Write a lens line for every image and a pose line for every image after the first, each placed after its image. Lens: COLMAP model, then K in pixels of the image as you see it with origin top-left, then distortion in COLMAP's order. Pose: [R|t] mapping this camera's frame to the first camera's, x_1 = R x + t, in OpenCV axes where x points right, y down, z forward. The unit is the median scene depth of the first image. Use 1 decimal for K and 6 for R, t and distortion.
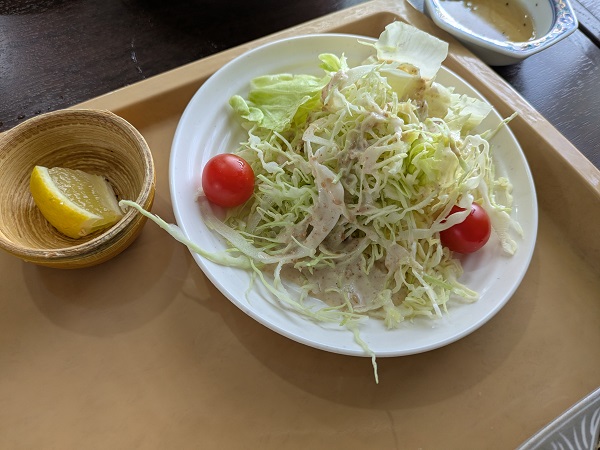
lens RADIAL K [[432.2, 0, 300.0], [0, 432.2, 225.0], [0, 0, 1]] dist [-0.000750, -0.007017]
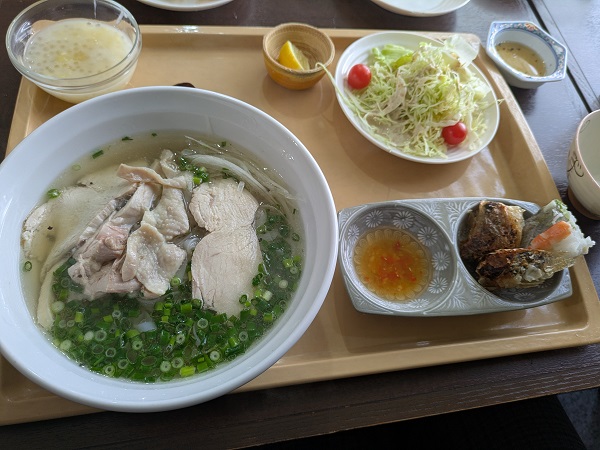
lens RADIAL K [[432.2, 0, 300.0], [0, 432.2, 225.0], [0, 0, 1]] dist [-0.000750, -0.007017]
pose [[0.913386, 0.368405, -0.173215, 0.230499], [-0.381955, 0.922742, -0.051552, 0.868518], [0.140841, 0.113247, 0.983534, -1.206973]]
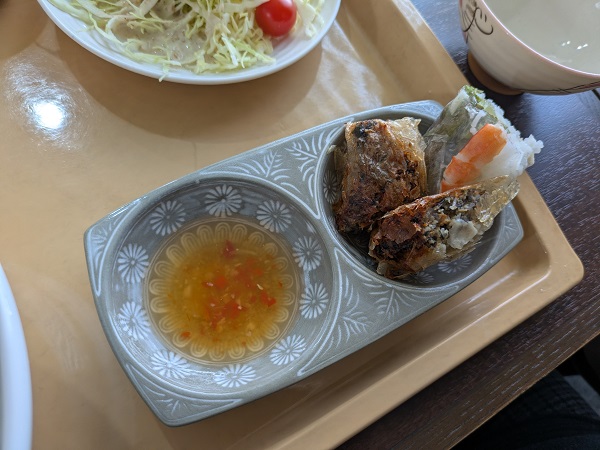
lens RADIAL K [[432.2, 0, 300.0], [0, 432.2, 225.0], [0, 0, 1]] dist [-0.000750, -0.007017]
pose [[0.996615, 0.069409, 0.044051, 0.456532], [-0.072363, 0.994956, 0.069465, 0.536872], [-0.039007, -0.072417, 0.996611, -0.276736]]
